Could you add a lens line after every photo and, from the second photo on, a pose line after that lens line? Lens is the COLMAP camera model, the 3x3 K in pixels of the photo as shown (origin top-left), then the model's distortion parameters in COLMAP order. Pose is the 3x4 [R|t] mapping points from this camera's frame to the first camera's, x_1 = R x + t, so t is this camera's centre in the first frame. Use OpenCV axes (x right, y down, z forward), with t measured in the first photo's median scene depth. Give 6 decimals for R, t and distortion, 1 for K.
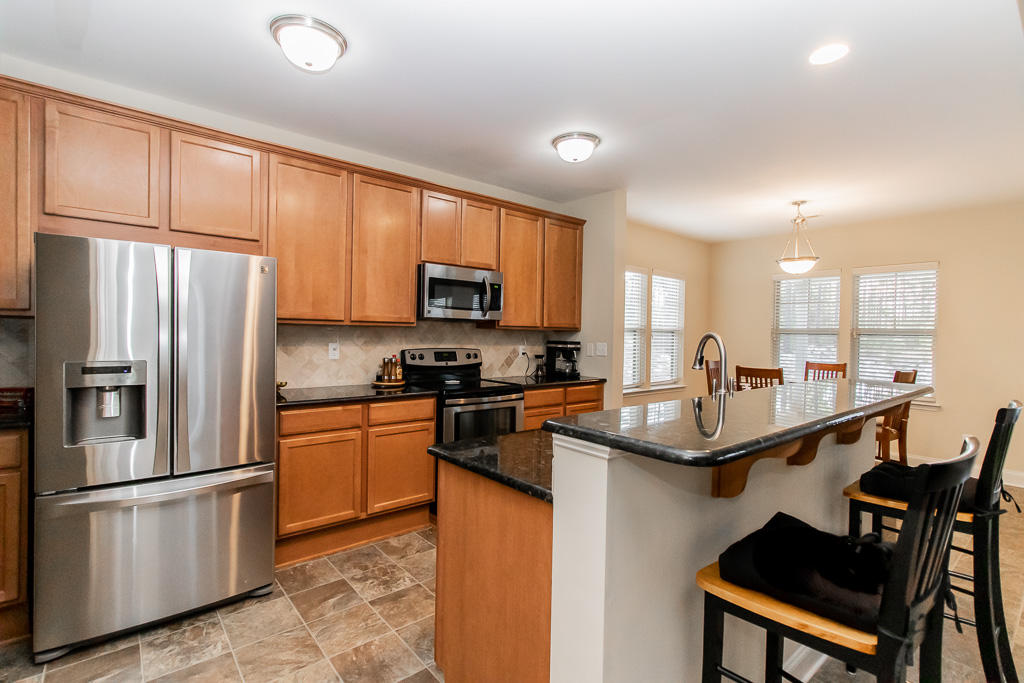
lens RADIAL K [[493.9, 0, 499.8], [0, 493.9, 342.6], [0, 0, 1]] dist [-0.001108, 0.000227]
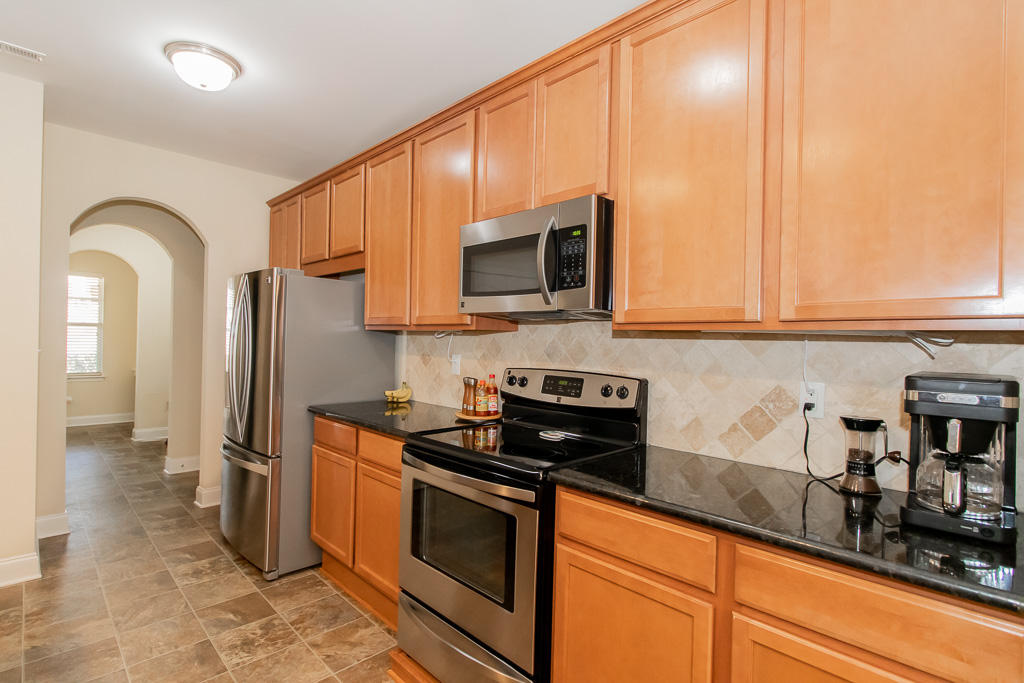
lens RADIAL K [[494.9, 0, 512.0], [0, 494.9, 341.5], [0, 0, 1]] dist [0.000145, -0.000371]
pose [[0.078442, -0.014774, -0.996809, 0.419858], [-0.036881, 0.999163, -0.017712, -0.008380], [0.996236, 0.038153, 0.077831, 0.911186]]
